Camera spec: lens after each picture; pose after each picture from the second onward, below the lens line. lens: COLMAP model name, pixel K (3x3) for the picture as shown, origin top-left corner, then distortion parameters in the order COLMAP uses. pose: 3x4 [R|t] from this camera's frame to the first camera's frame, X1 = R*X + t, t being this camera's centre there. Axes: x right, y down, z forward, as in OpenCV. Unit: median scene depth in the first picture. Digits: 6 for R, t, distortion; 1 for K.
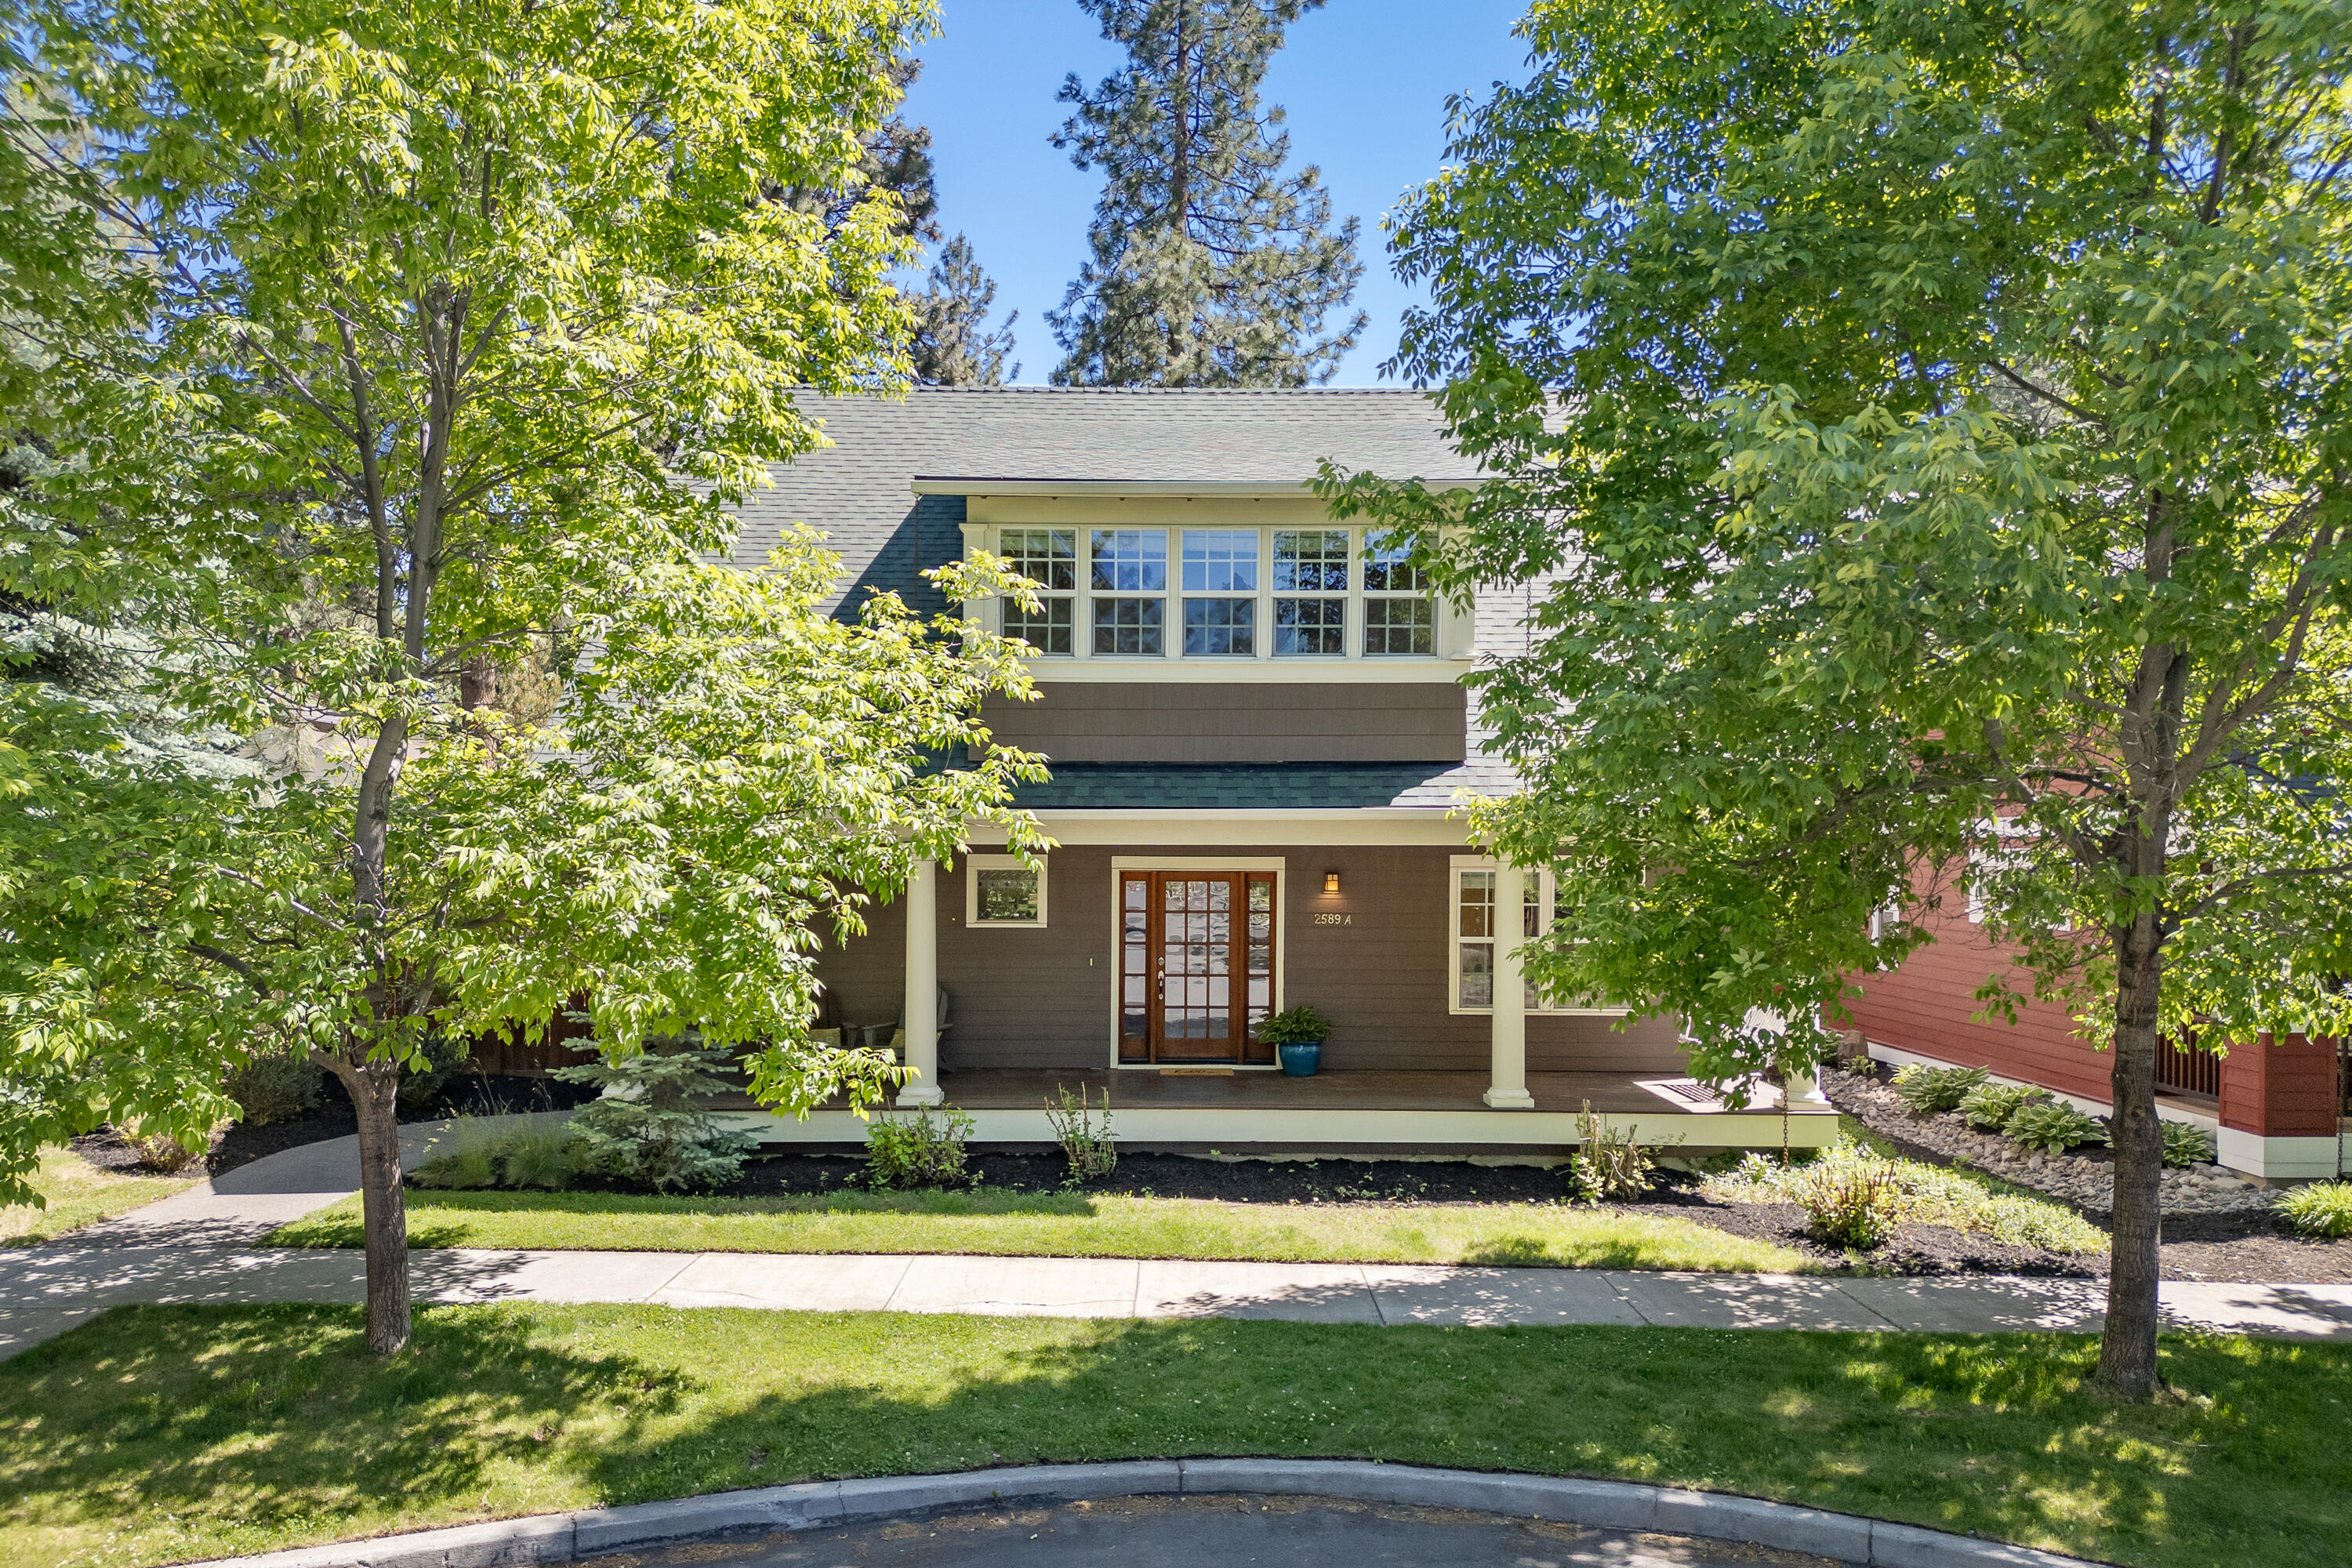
lens RADIAL K [[1642.0, 0, 1176.0], [0, 1642.0, 784.0], [0, 0, 1]] dist [-0.001687, -0.001052]
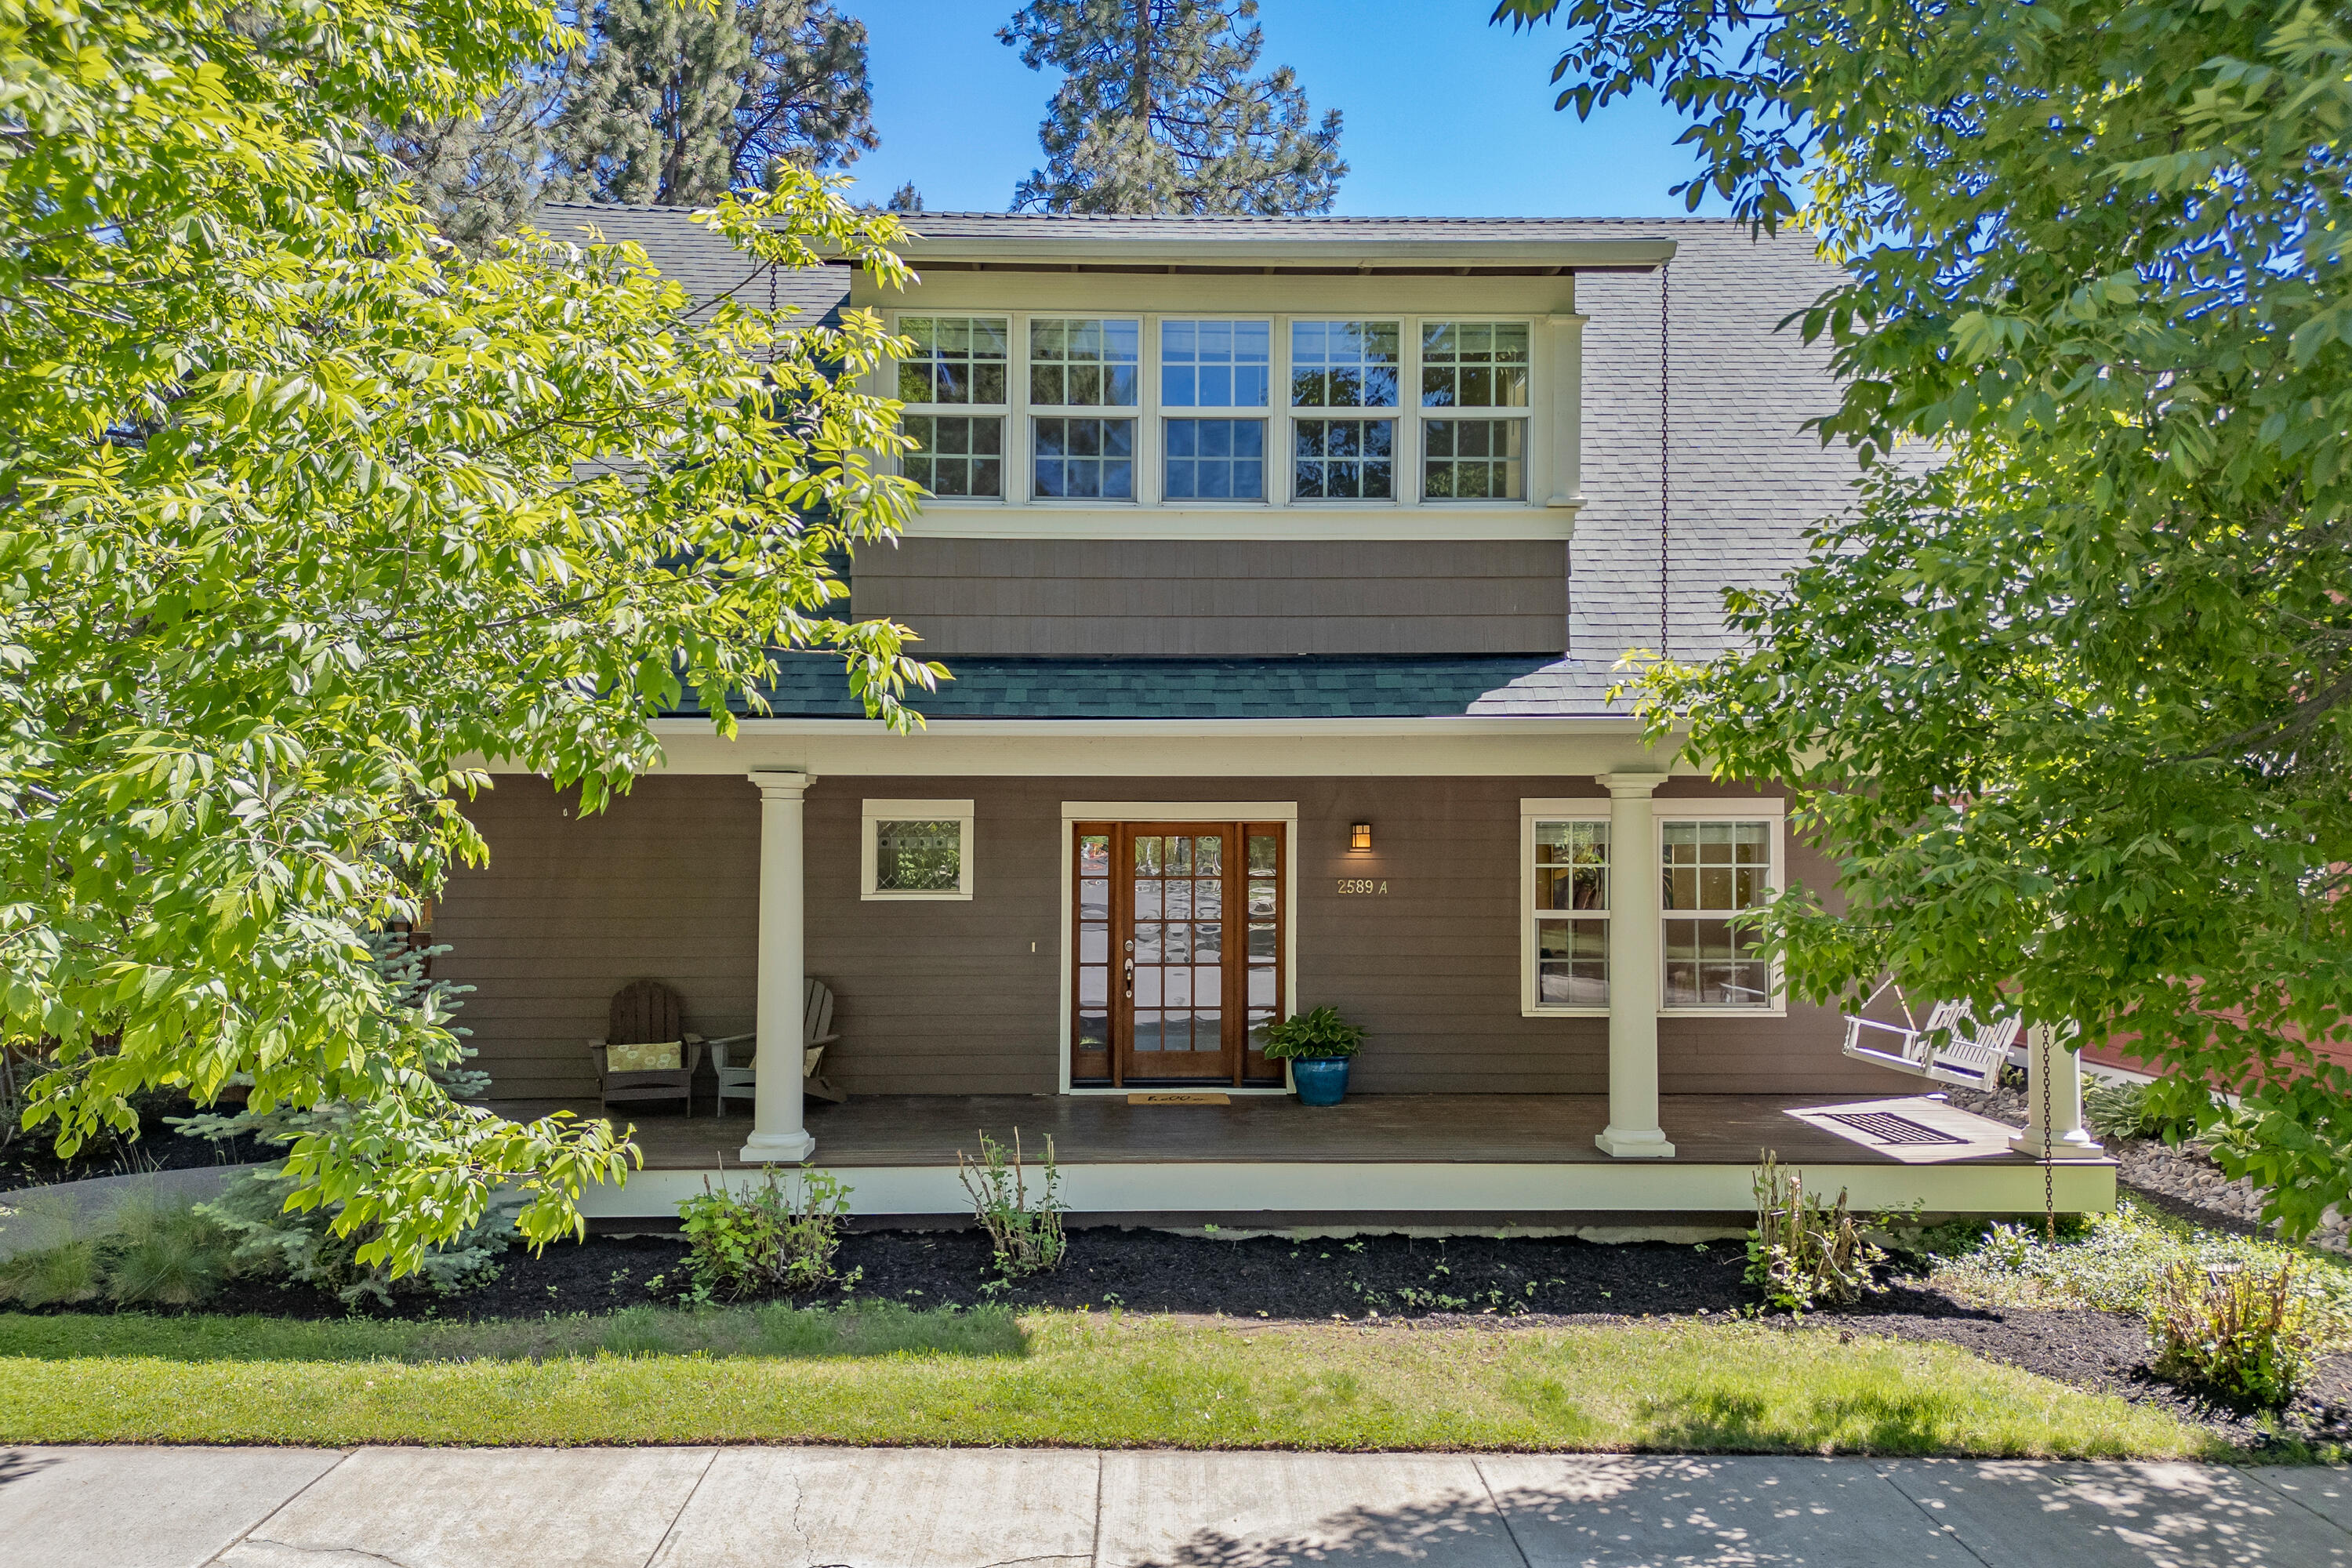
lens RADIAL K [[1658.2, 0, 1161.8], [0, 1658.2, 682.4], [0, 0, 1]] dist [0.005262, -0.026771]
pose [[0.999853, -0.001997, 0.017046, -0.008032], [0.002863, 0.998699, -0.050918, 0.034287], [-0.016923, 0.050959, 0.998557, 0.306555]]
